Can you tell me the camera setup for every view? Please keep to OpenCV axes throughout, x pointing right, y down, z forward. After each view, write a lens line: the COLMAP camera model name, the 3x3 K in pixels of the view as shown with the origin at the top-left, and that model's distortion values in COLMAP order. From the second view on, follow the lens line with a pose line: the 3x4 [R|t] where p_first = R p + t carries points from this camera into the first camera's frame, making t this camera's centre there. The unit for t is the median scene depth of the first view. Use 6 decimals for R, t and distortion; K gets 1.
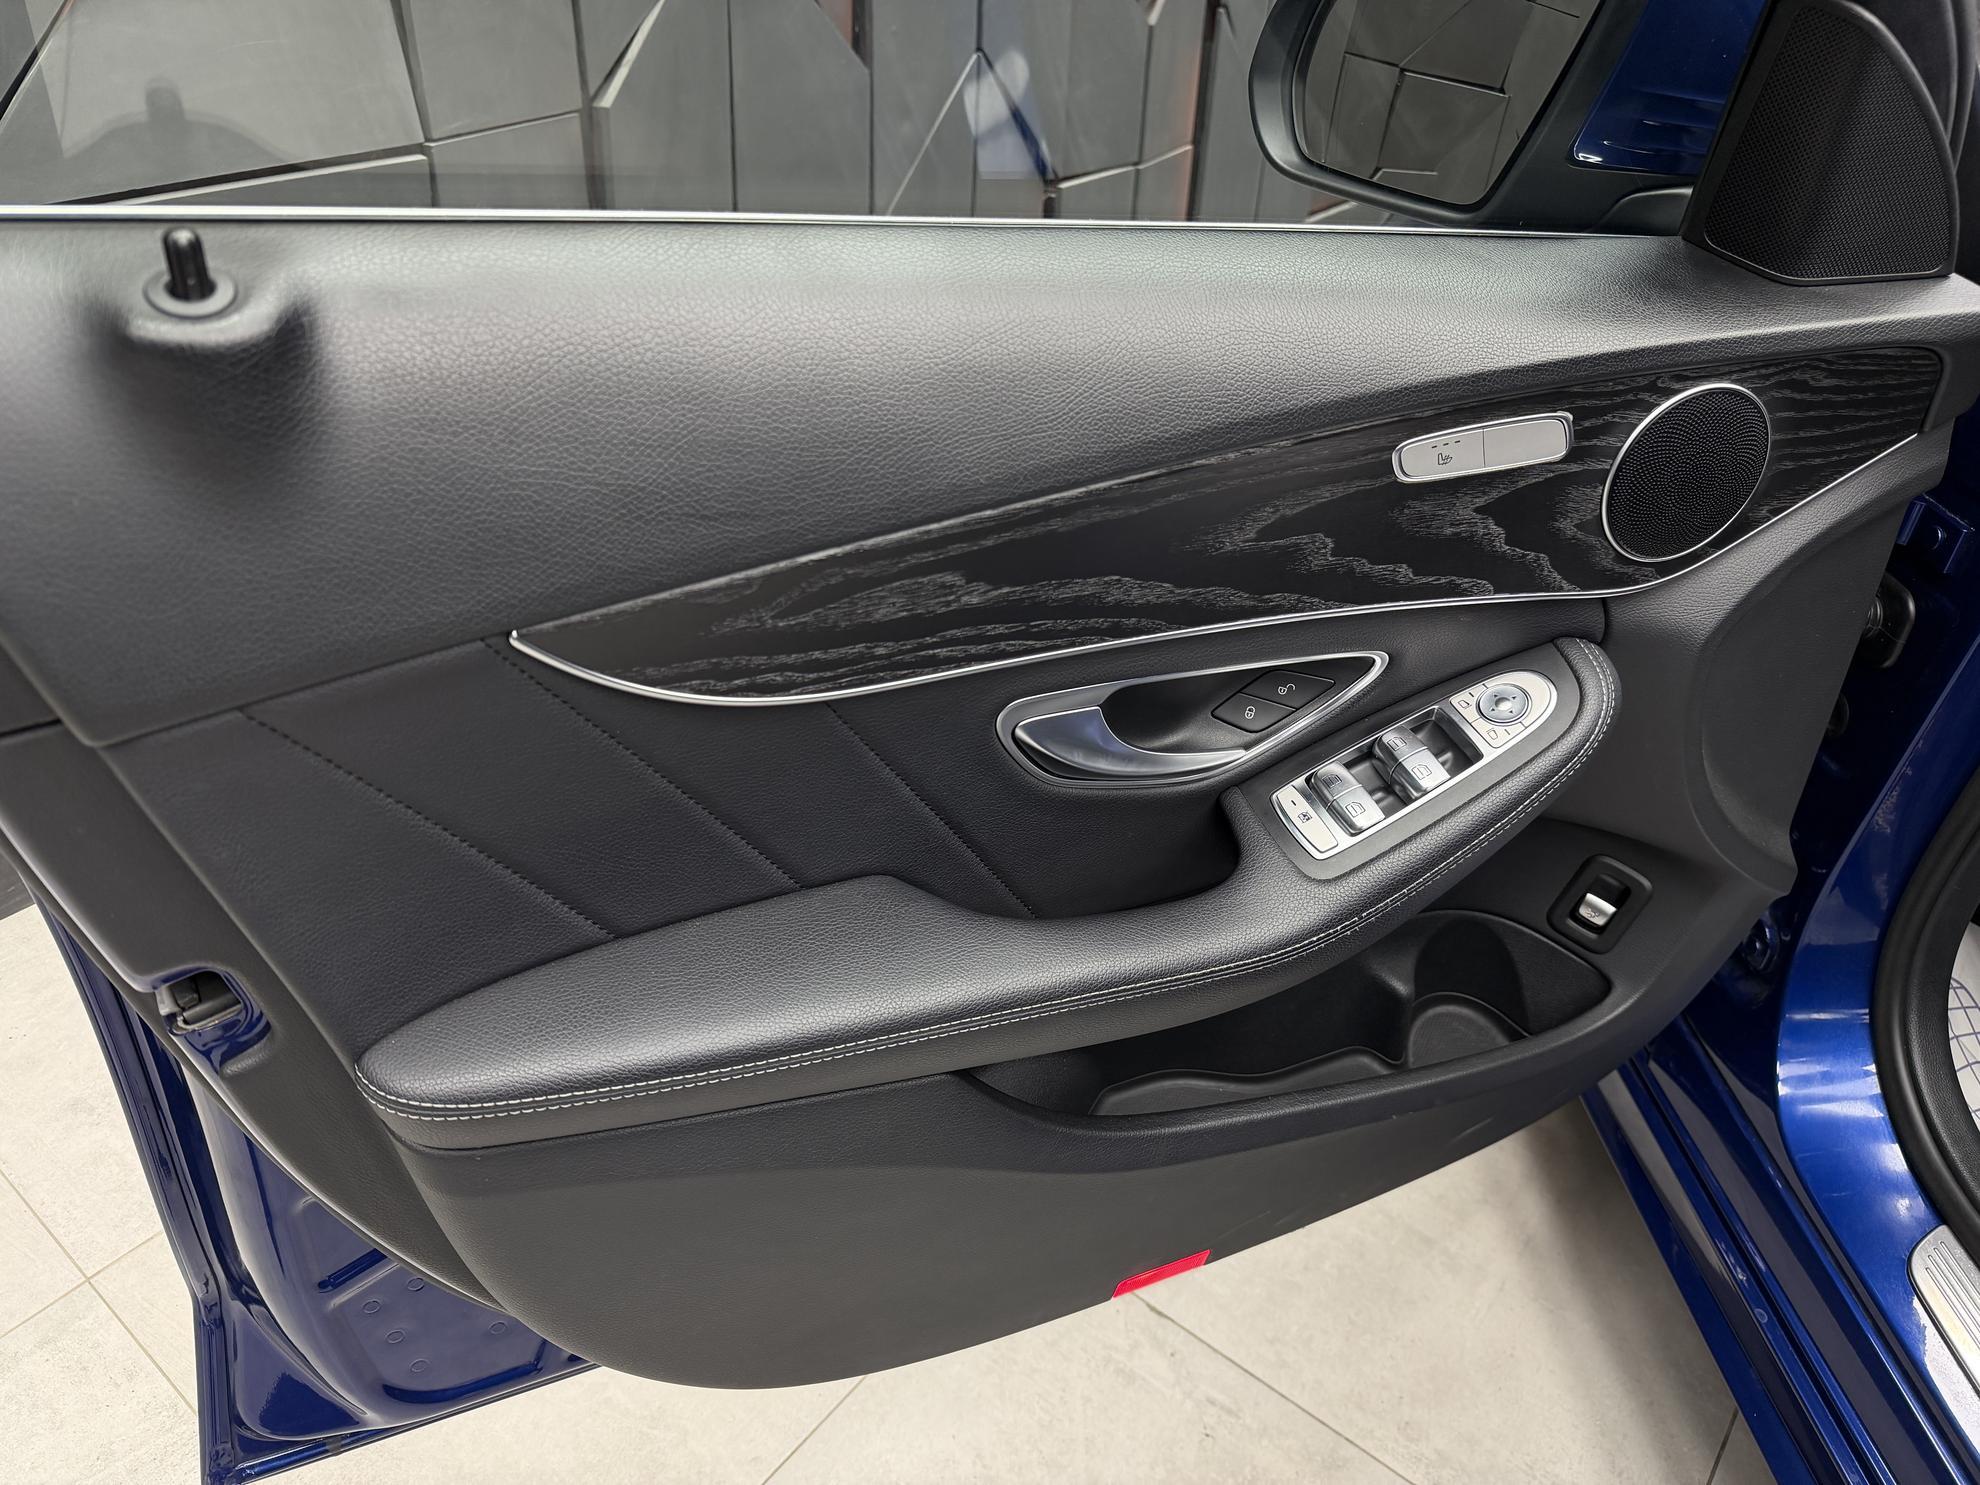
lens RADIAL K [[1409.4, 0, 990.0], [0, 1409.4, 742.5], [0, 0, 1]] dist [0.077127, -0.119373]
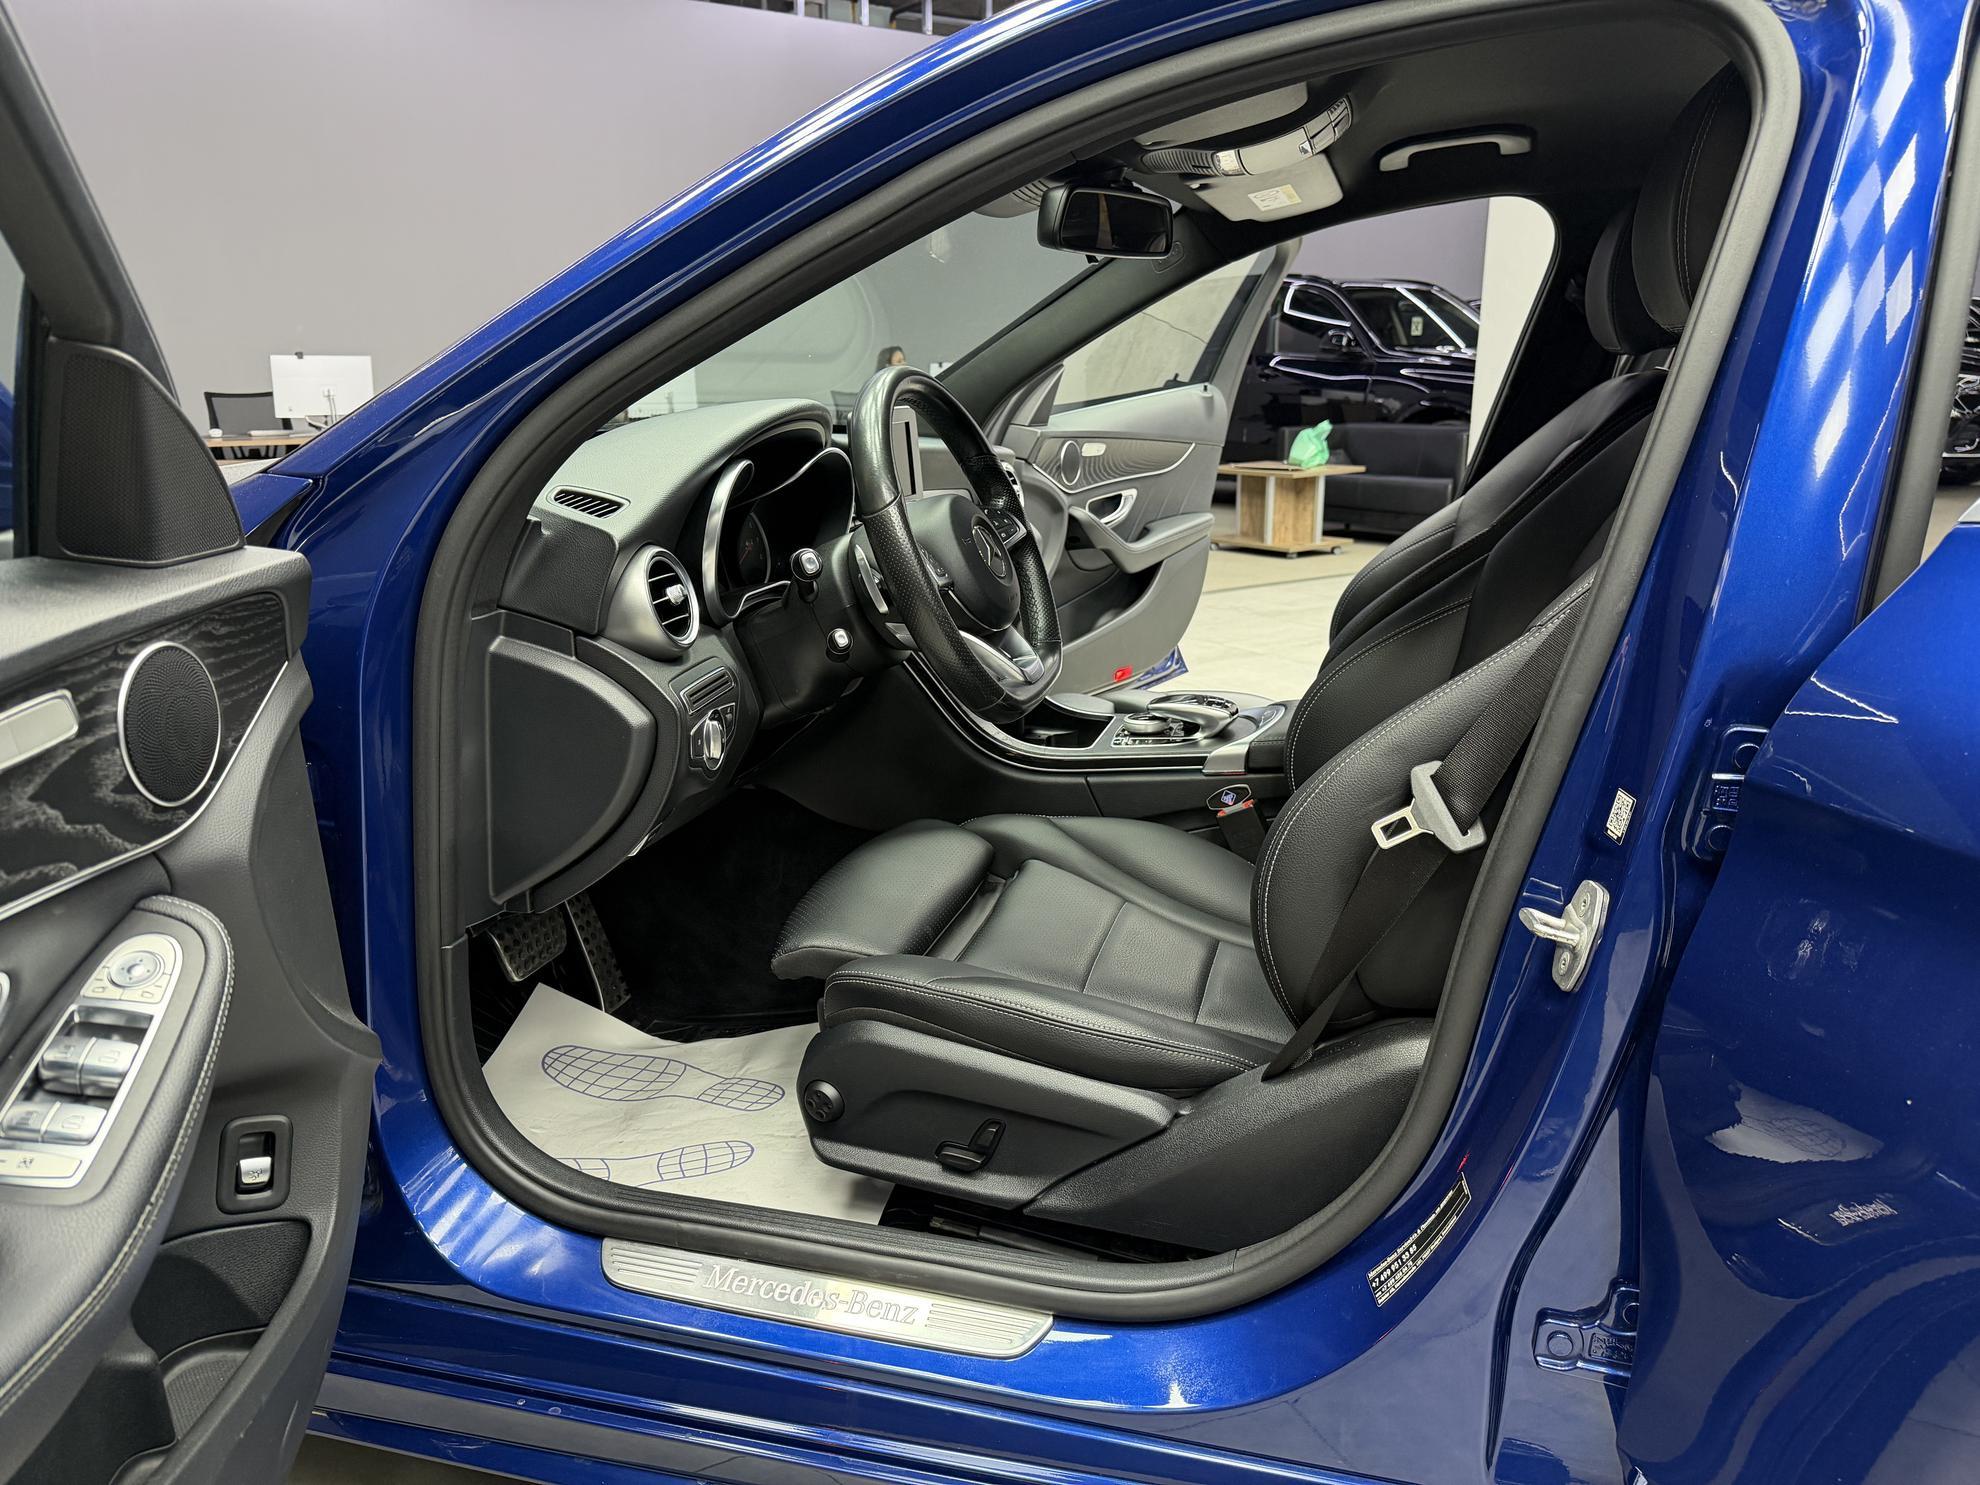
lens RADIAL K [[1409.4, 0, 990.0], [0, 1409.4, 742.5], [0, 0, 1]] dist [0.077127, -0.119373]
pose [[0.312236, -0.274794, 0.909394, -0.351686], [0.548478, 0.833741, 0.063616, 0.113008], [-0.775680, 0.478919, 0.411043, 0.013746]]
